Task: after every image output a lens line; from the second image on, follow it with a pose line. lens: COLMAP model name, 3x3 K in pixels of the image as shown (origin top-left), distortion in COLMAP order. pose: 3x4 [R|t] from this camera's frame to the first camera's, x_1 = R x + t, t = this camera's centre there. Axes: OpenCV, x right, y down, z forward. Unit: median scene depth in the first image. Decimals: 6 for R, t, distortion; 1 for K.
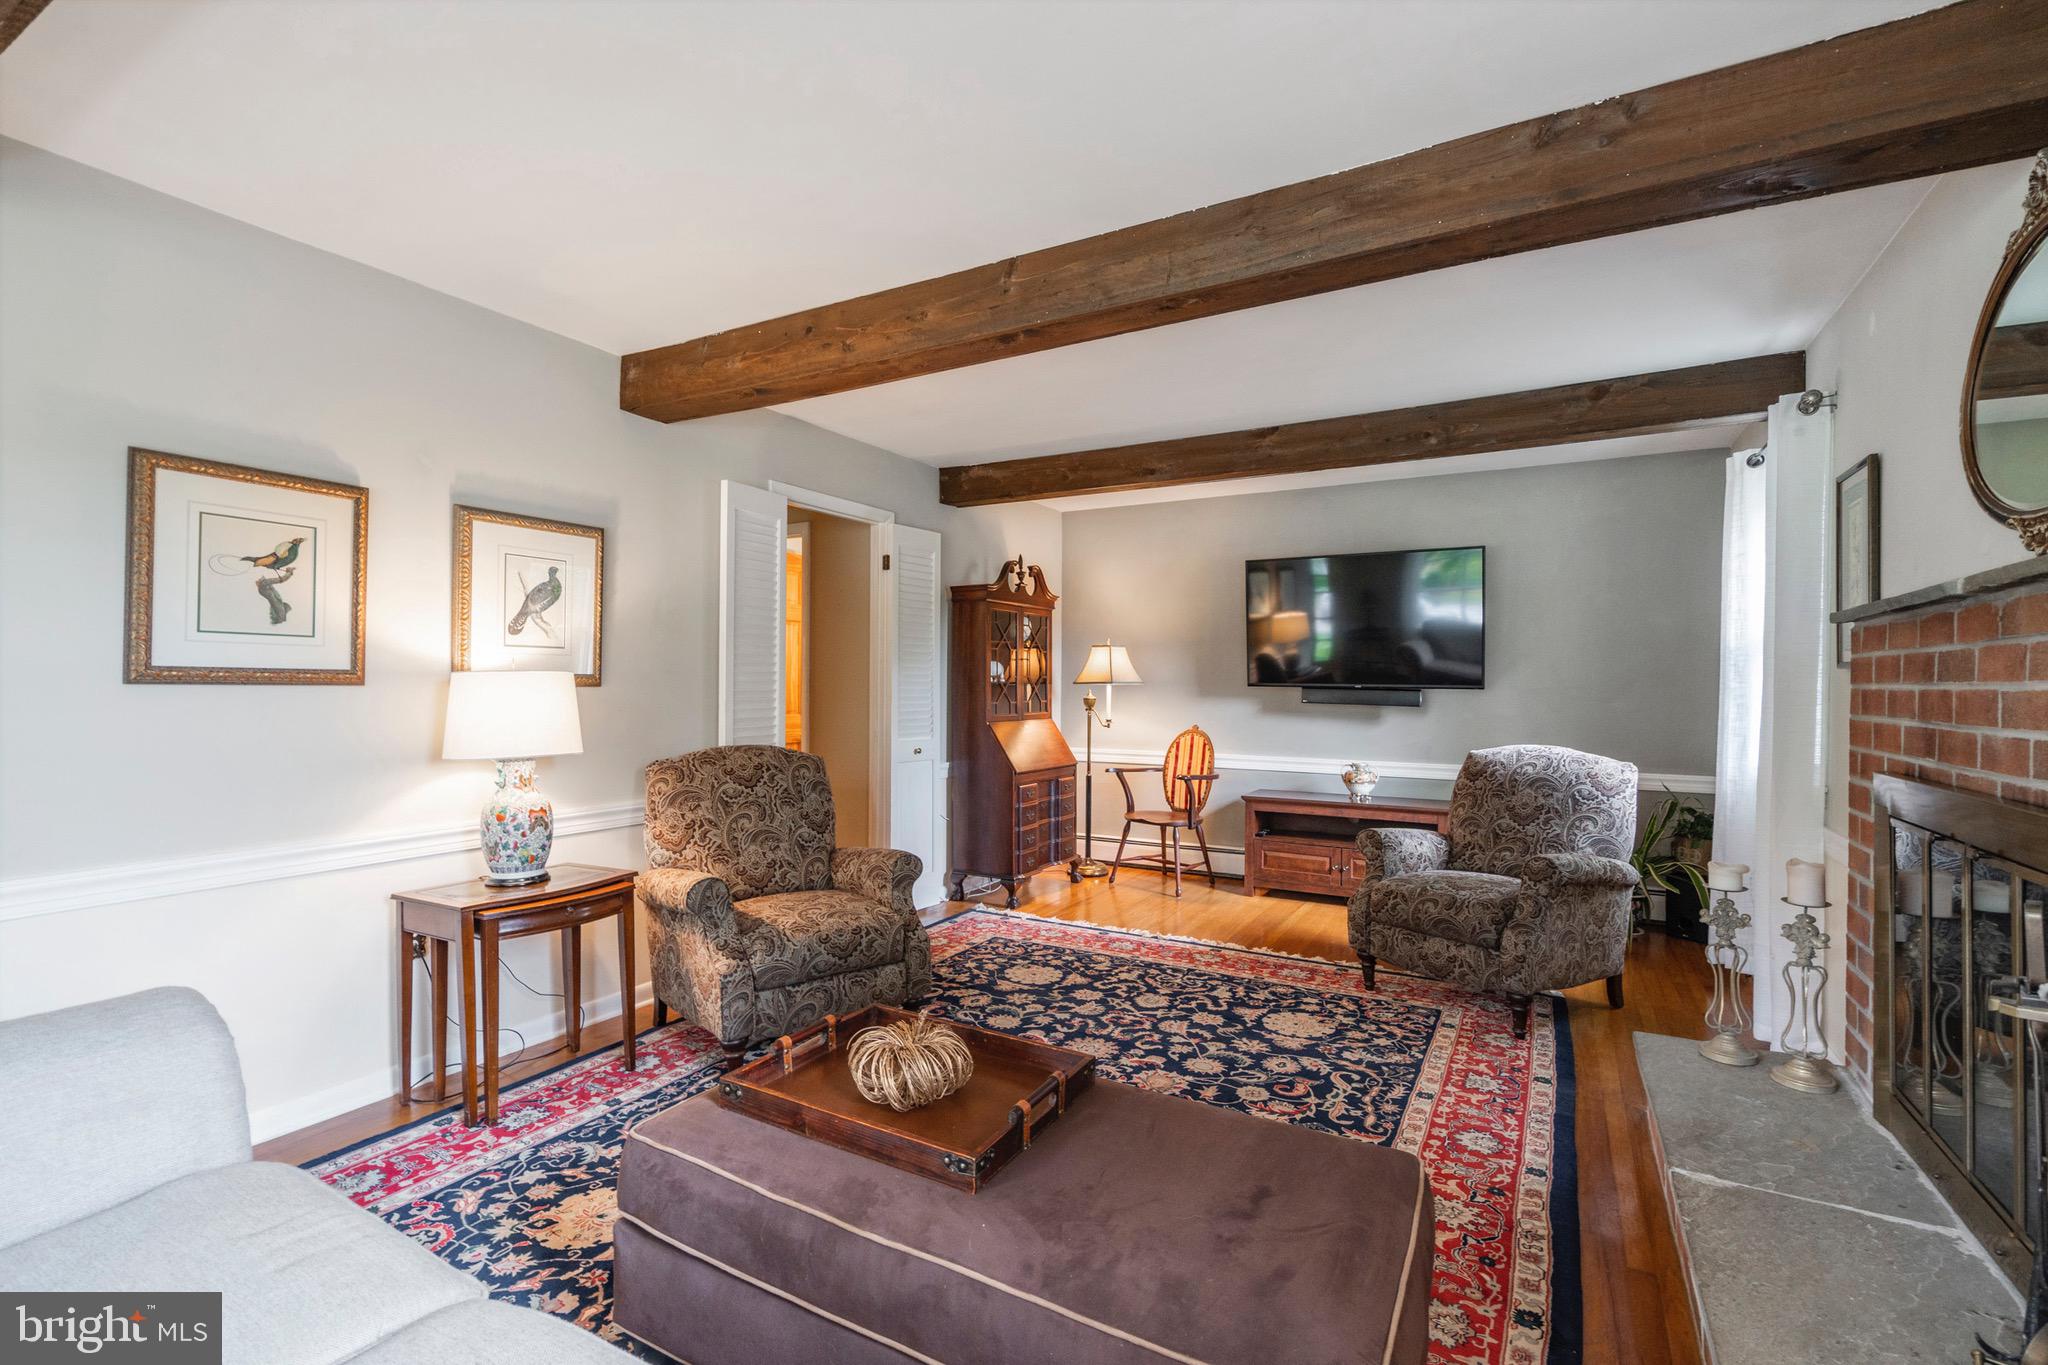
lens RADIAL K [[924.2, 0, 1017.3], [0, 924.2, 688.0], [0, 0, 1]] dist [-0.008961, 0.005217]
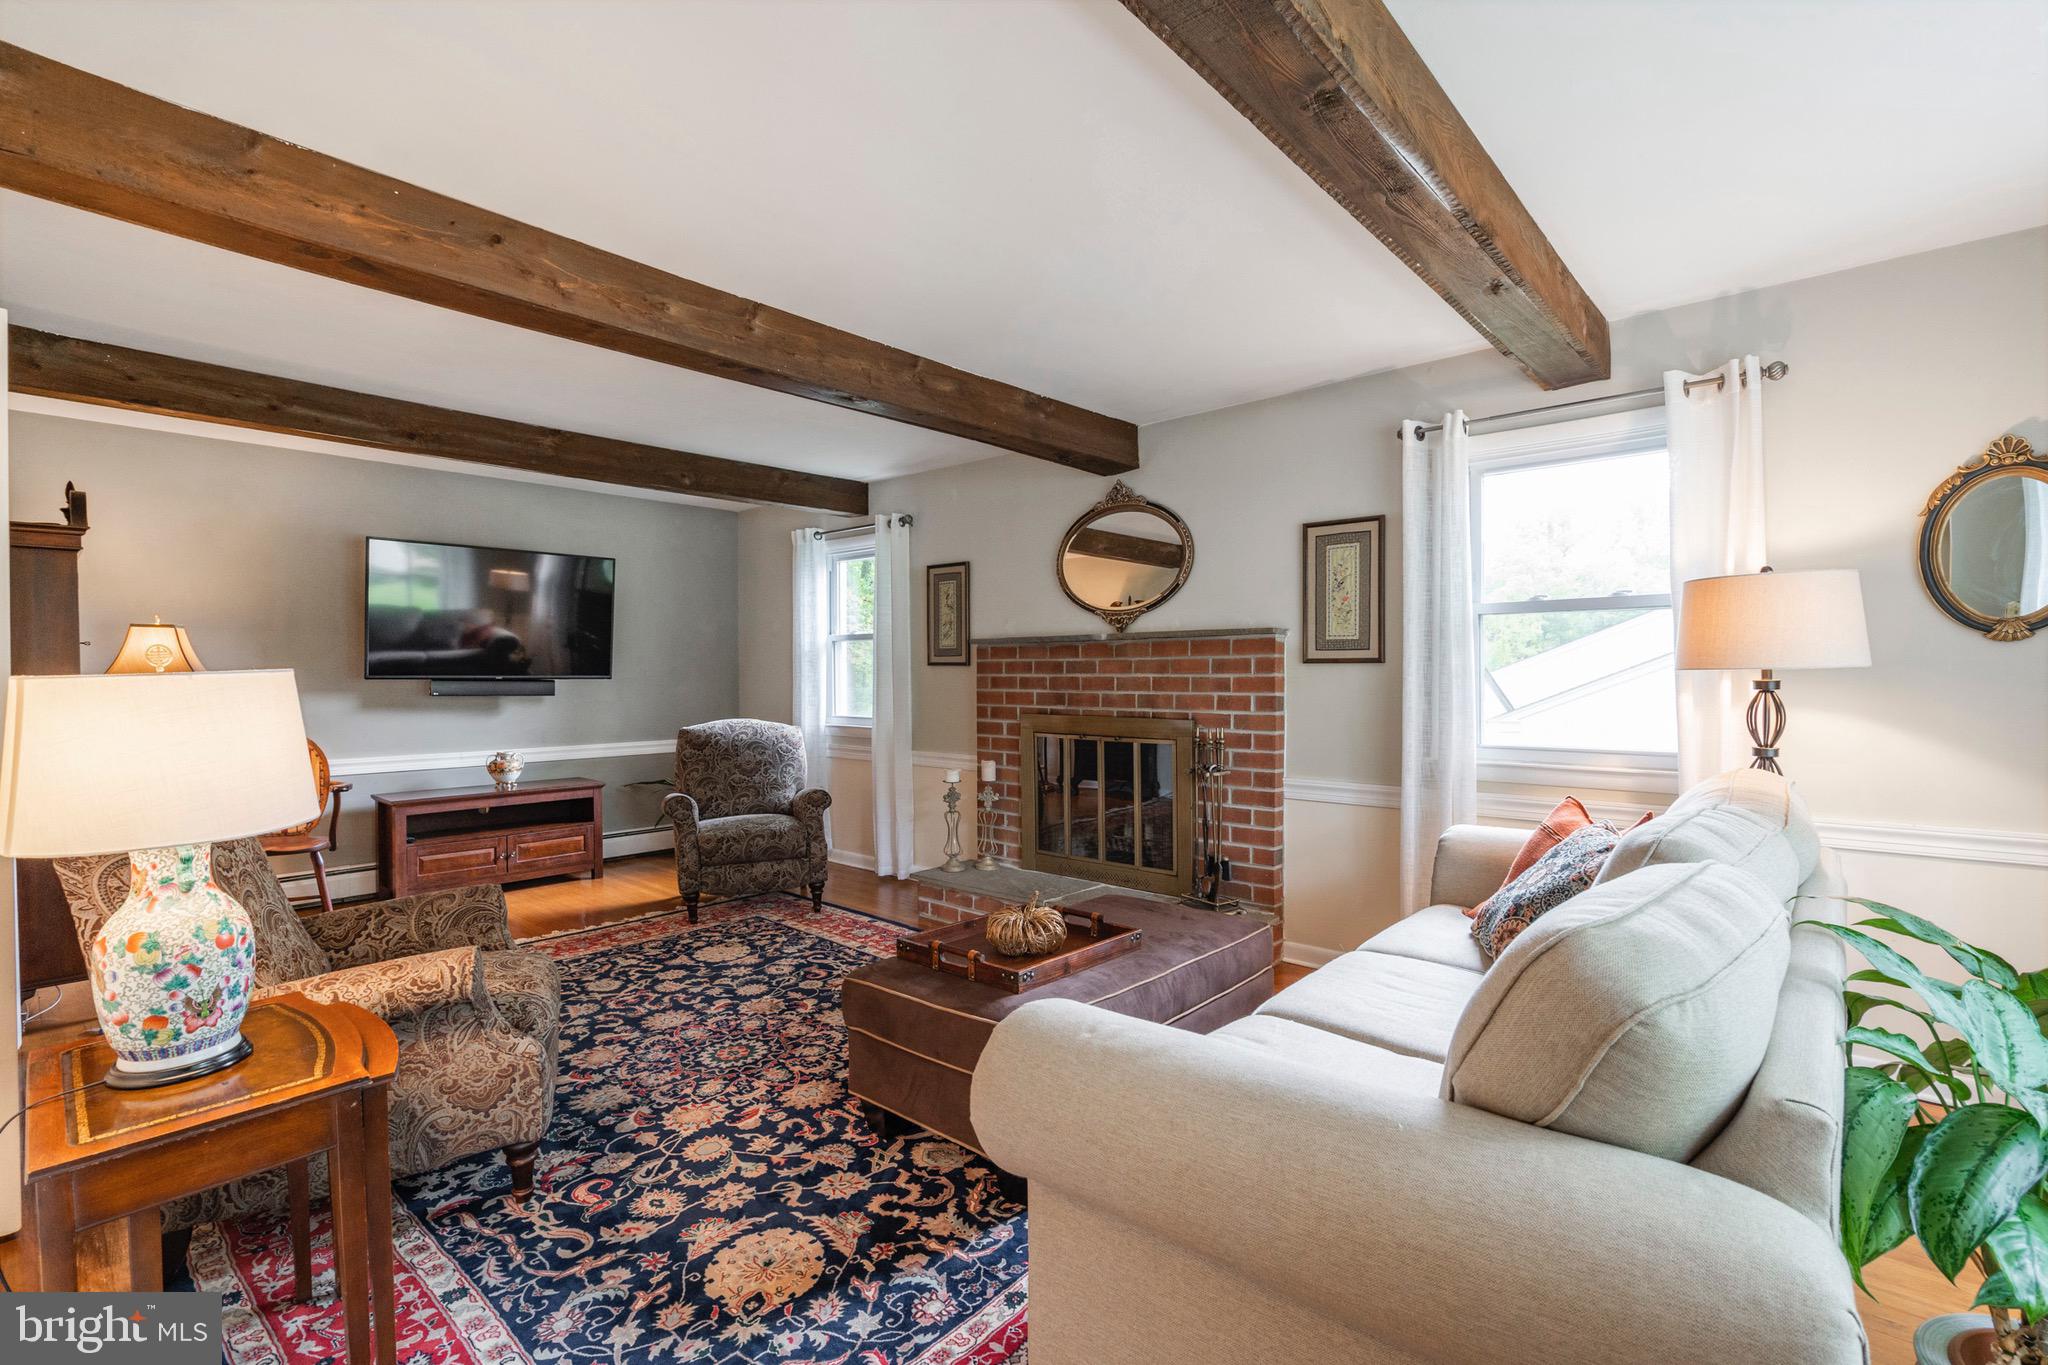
lens RADIAL K [[924.2, 0, 1017.3], [0, 924.2, 688.0], [0, 0, 1]] dist [-0.008961, 0.005217]
pose [[0.211679, -0.023646, 0.977053, -0.818923], [0.008616, 0.999714, 0.022328, -0.013911], [-0.977301, 0.003692, 0.211822, 0.354917]]
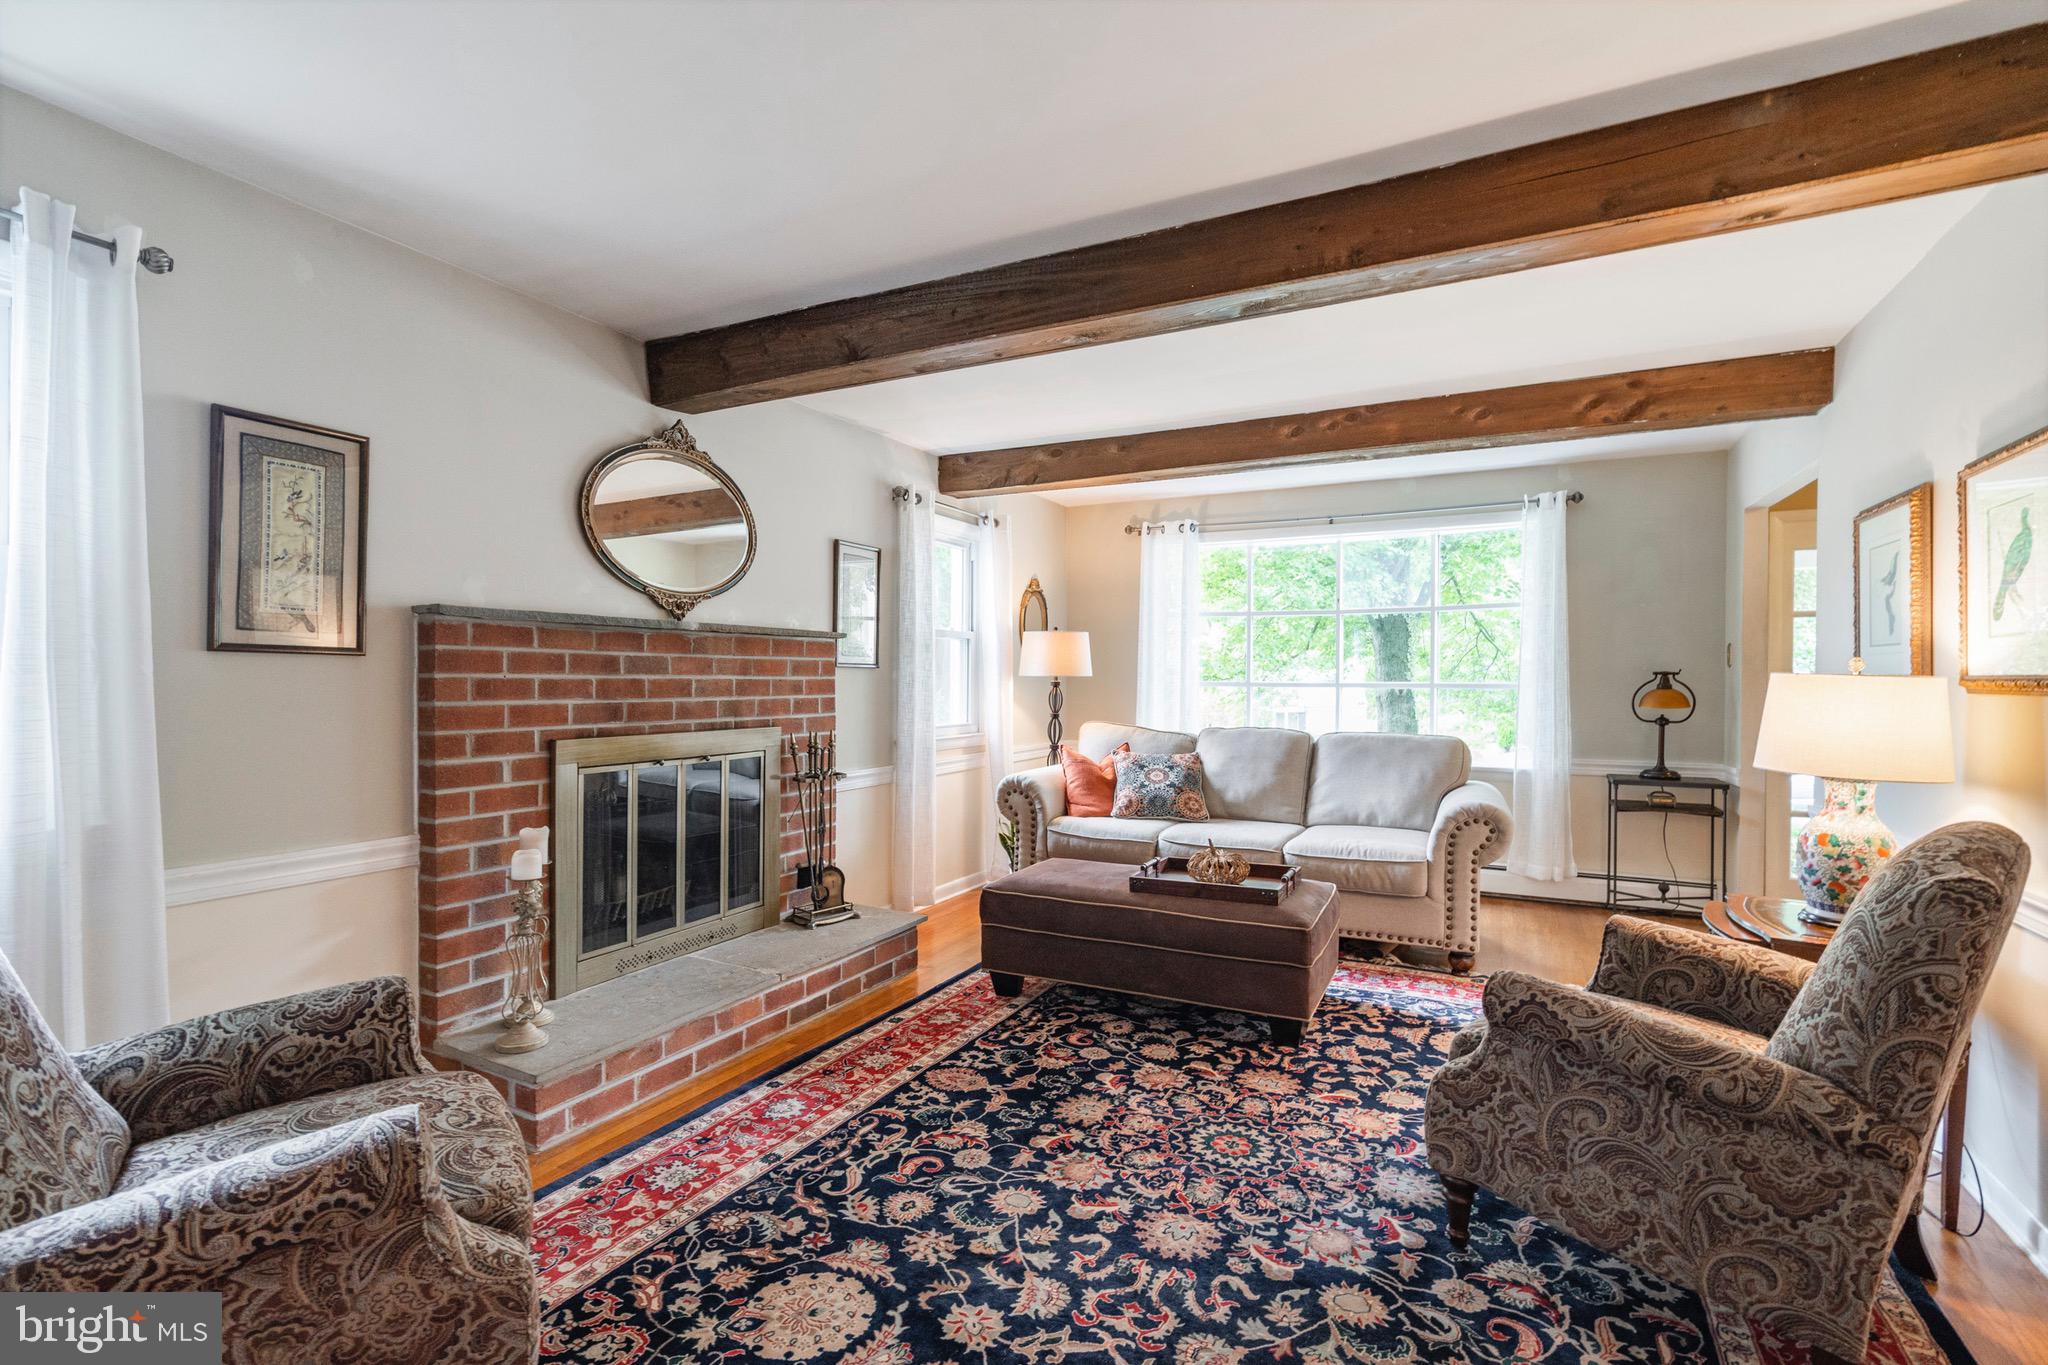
lens RADIAL K [[924.2, 0, 1017.3], [0, 924.2, 688.0], [0, 0, 1]] dist [-0.008961, 0.005217]
pose [[-0.999241, -0.010907, -0.037388, 0.209864], [-0.011416, 0.999844, 0.013449, -0.006877], [0.037235, 0.013865, -0.999210, 1.550657]]
